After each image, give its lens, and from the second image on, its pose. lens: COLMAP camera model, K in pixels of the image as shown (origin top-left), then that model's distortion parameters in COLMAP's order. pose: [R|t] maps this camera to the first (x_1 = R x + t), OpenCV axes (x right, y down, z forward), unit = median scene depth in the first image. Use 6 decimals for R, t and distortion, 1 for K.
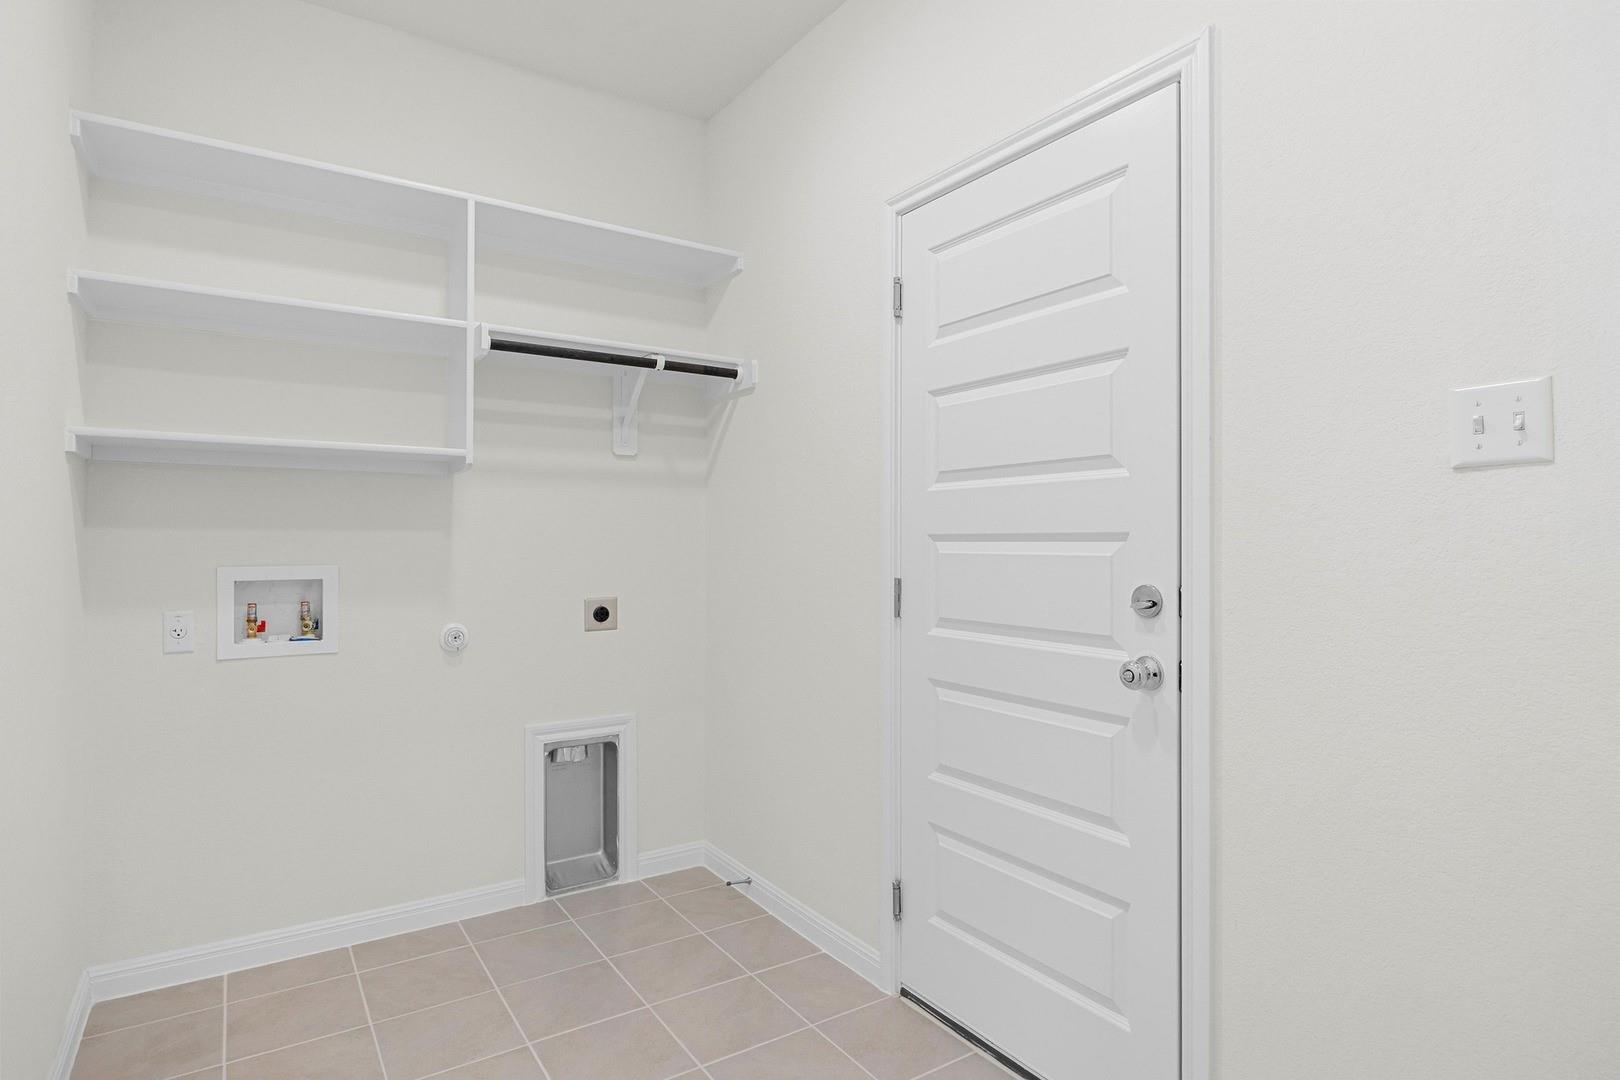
lens RADIAL K [[896.7, 0, 827.0], [0, 896.7, 529.6], [0, 0, 1]] dist [-0.000519, 0.002851]
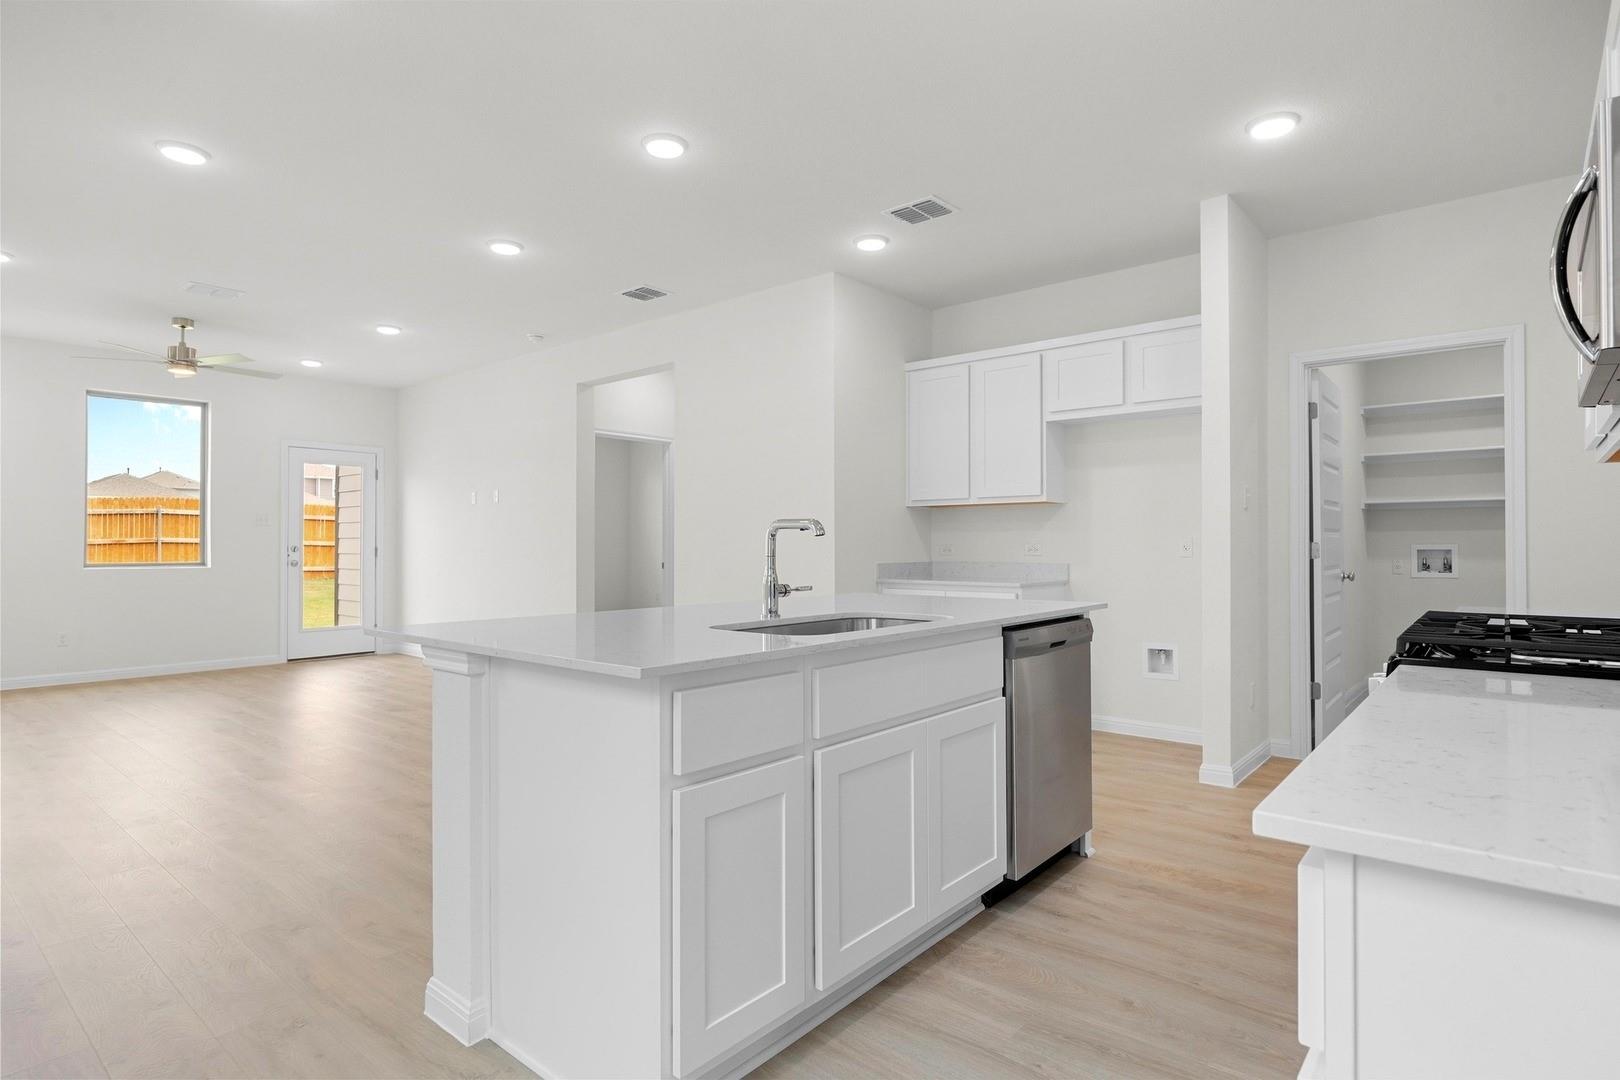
lens RADIAL K [[839.9, 0, 805.5], [0, 839.9, 546.3], [0, 0, 1]] dist [-0.002369, 0.000901]
pose [[0.277132, -0.017662, -0.960669, 1.284265], [0.008366, 0.999837, -0.015969, 0.069720], [0.960795, -0.003612, 0.277235, -1.511357]]
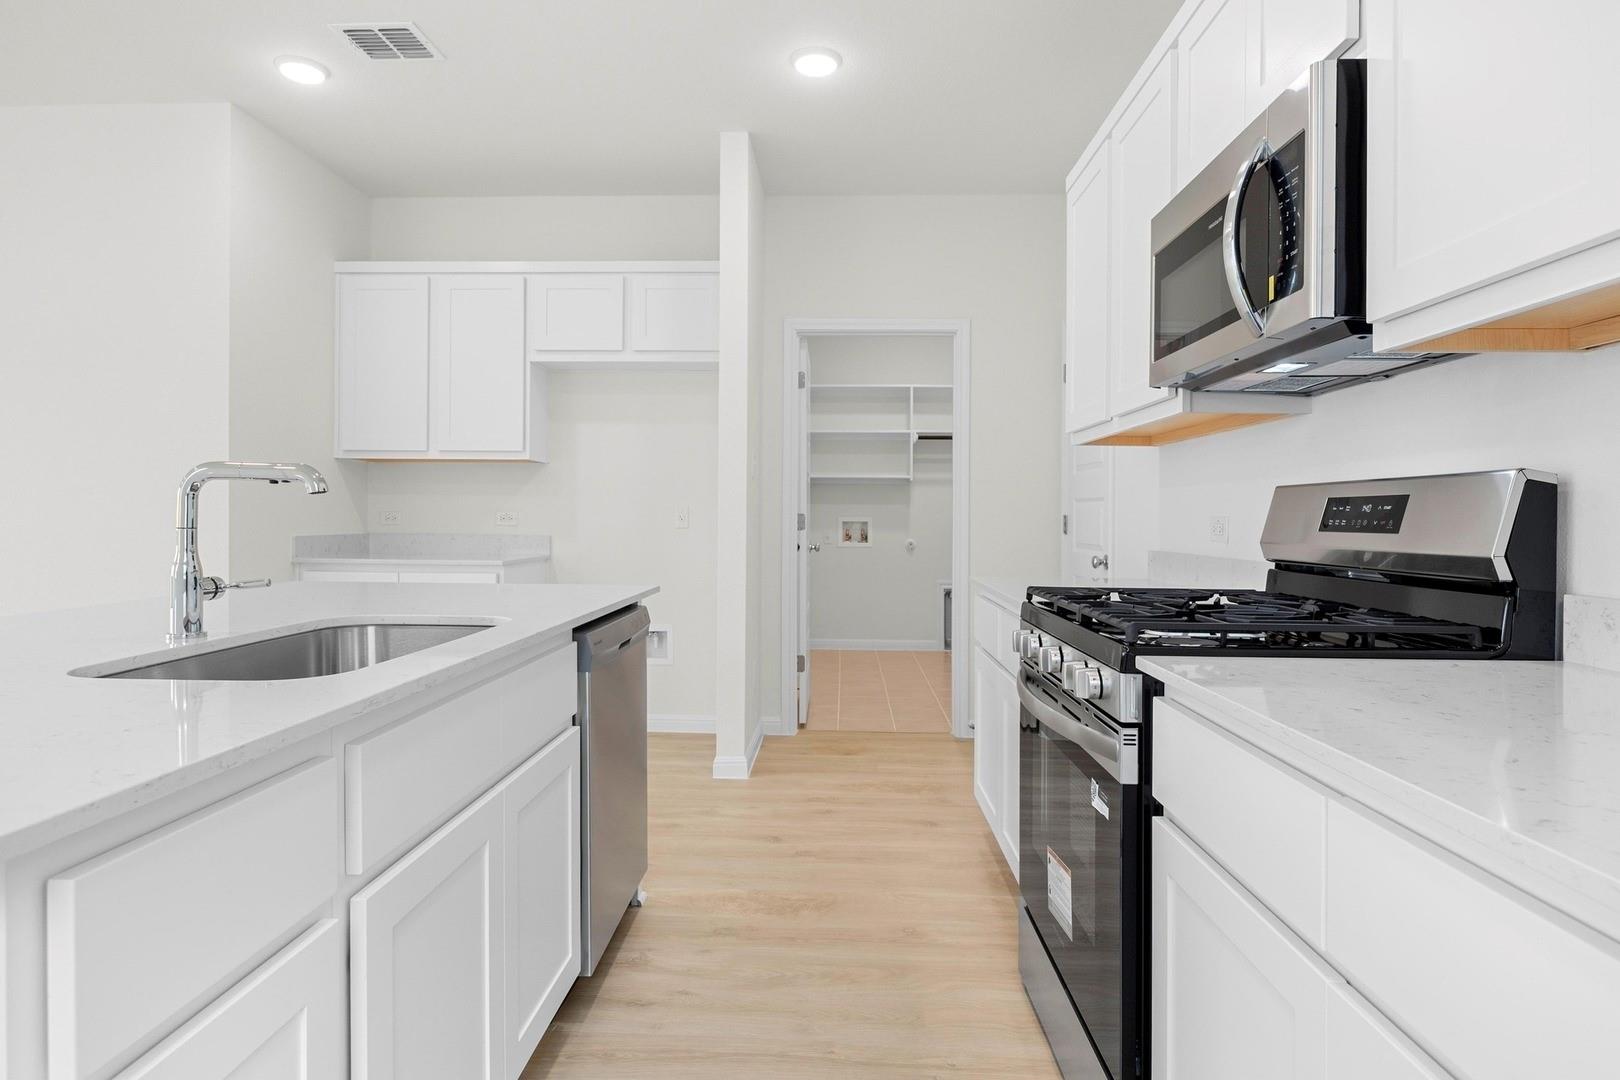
lens RADIAL K [[896.7, 0, 793.9], [0, 896.7, 524.0], [0, 0, 1]] dist [-0.000519, 0.002851]
pose [[0.808847, -0.004031, -0.588005, 0.968673], [0.004298, 0.999990, -0.000944, 0.064862], [0.588003, -0.001763, 0.808857, -1.516120]]
